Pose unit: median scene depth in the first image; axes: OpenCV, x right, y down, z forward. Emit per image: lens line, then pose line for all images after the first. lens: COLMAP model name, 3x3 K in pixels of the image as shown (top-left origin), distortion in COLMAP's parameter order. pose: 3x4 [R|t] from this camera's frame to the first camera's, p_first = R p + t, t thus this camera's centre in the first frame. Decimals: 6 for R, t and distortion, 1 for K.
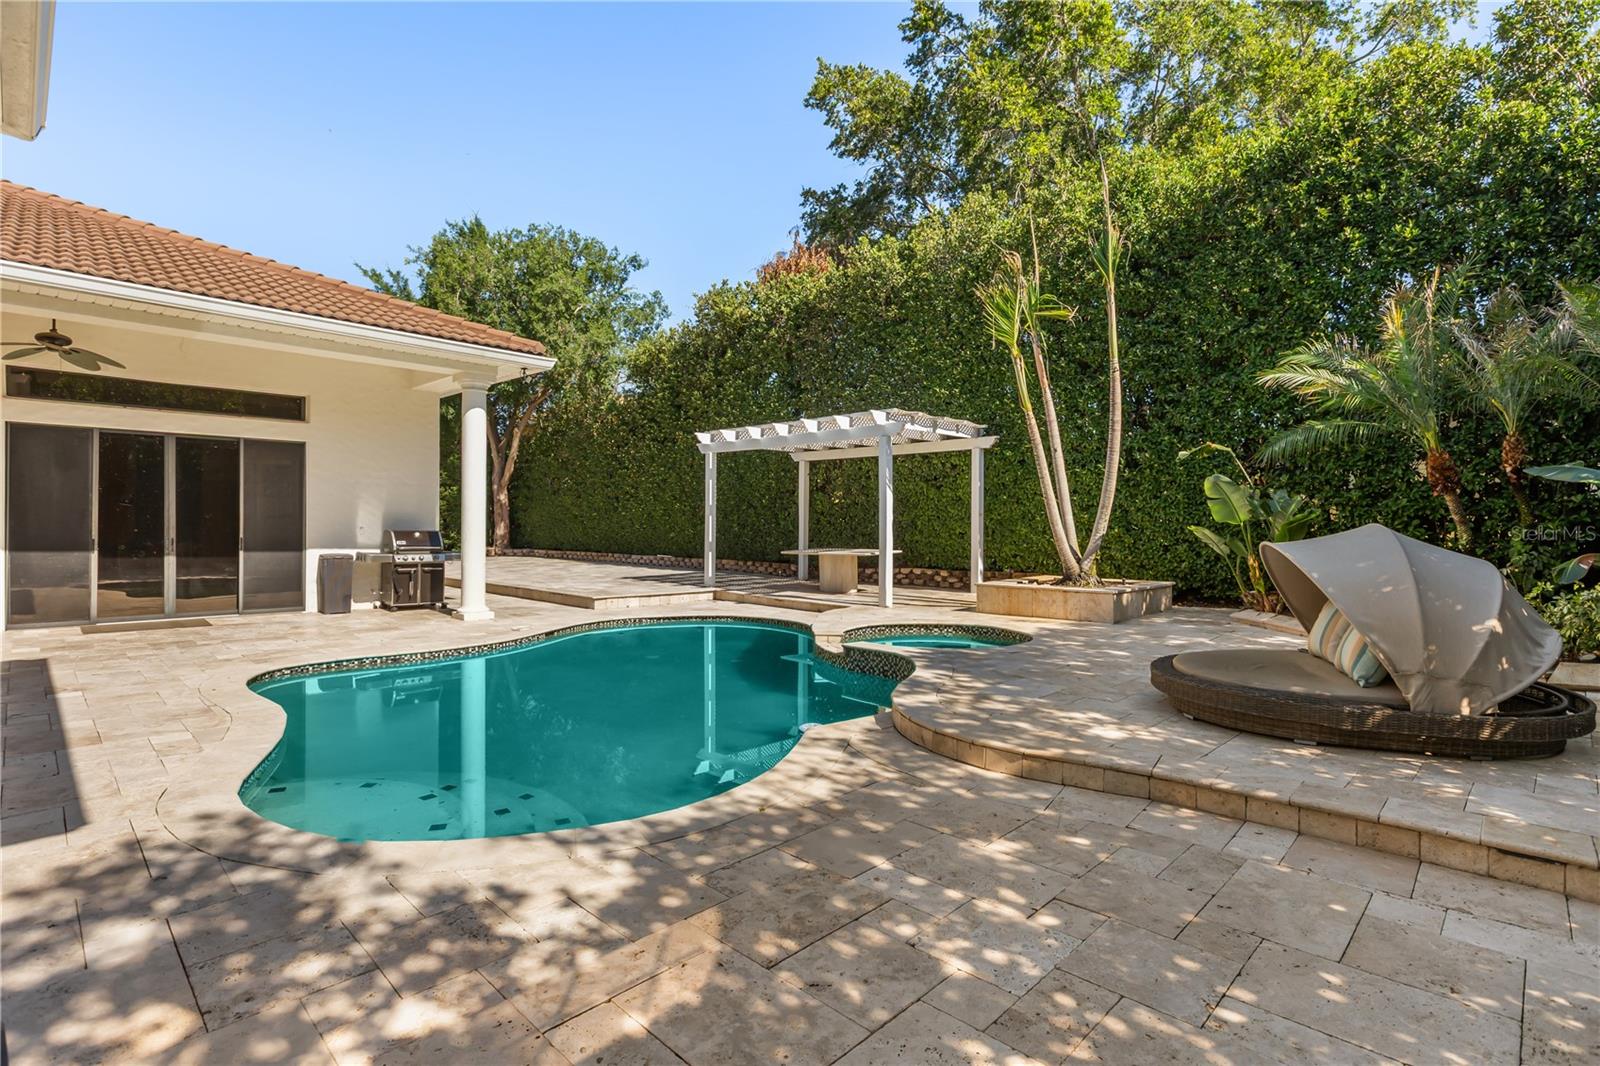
lens RADIAL K [[801.7, 0, 806.4], [0, 801.7, 529.3], [0, 0, 1]] dist [-0.007066, -0.001649]
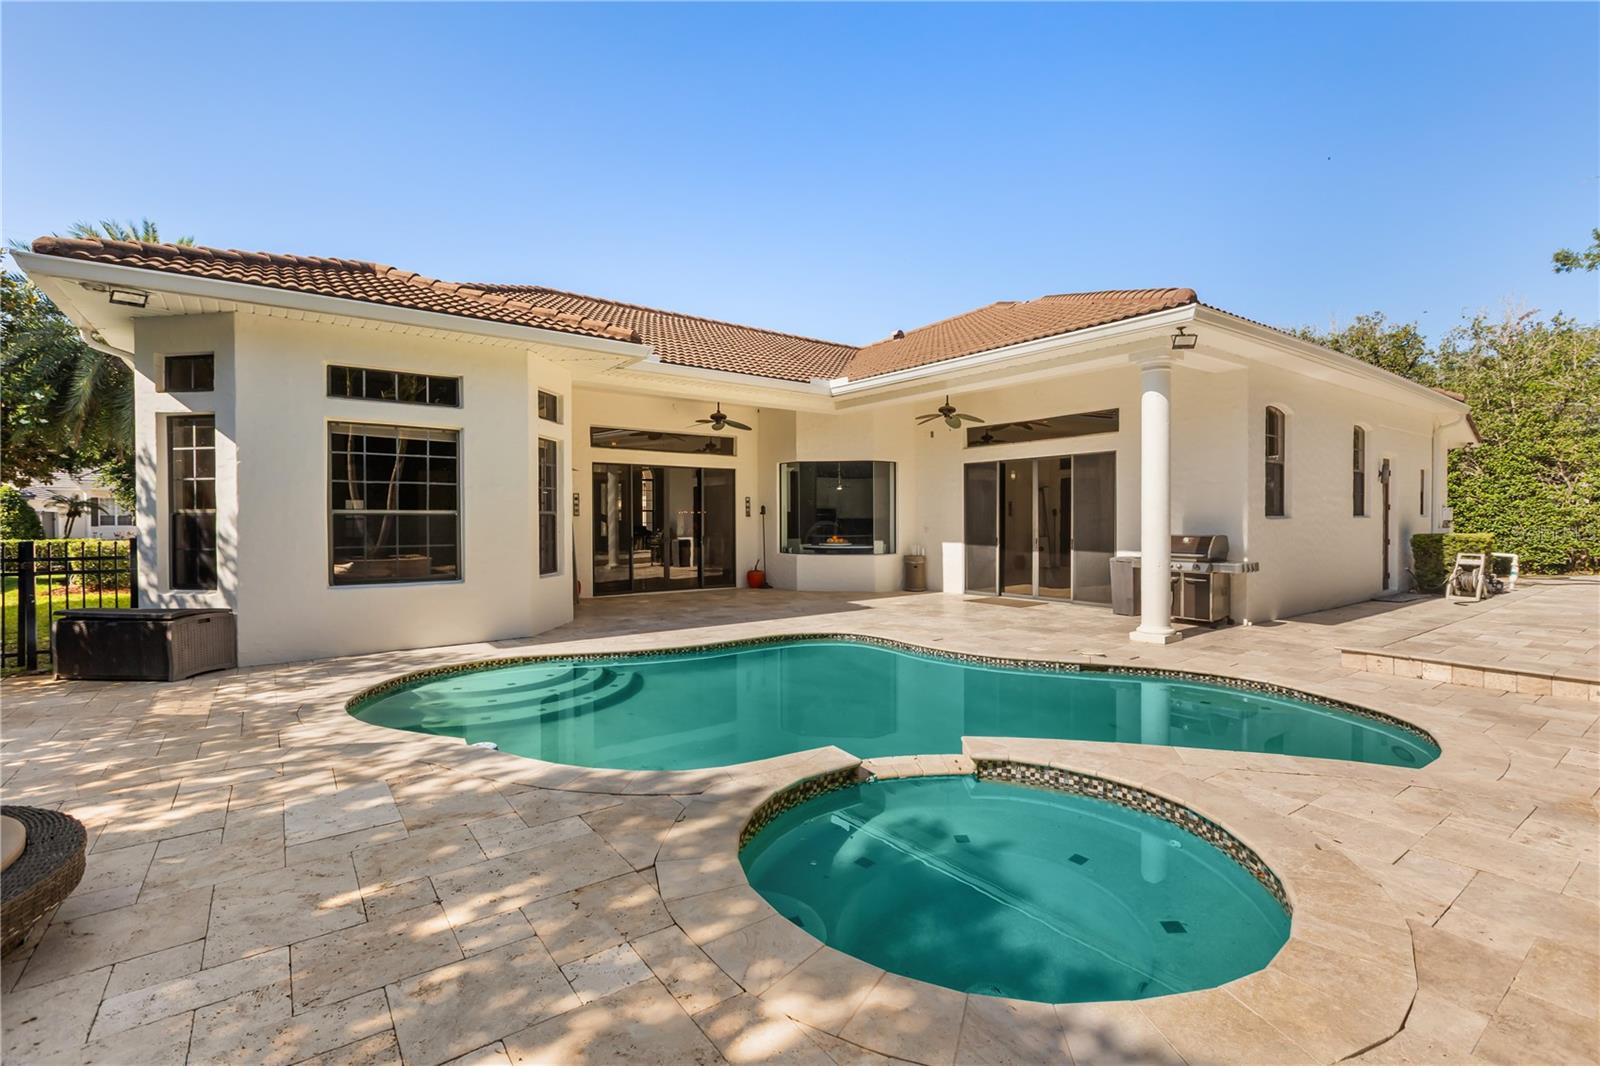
lens RADIAL K [[716.7, 0, 795.8], [0, 716.7, 535.8], [0, 0, 1]] dist [-0.000788, 0.001799]
pose [[-0.146258, 0.002504, -0.989243, 0.427303], [-0.013635, 0.999897, 0.004547, 0.007276], [0.989152, 0.014153, -0.146209, 0.808555]]
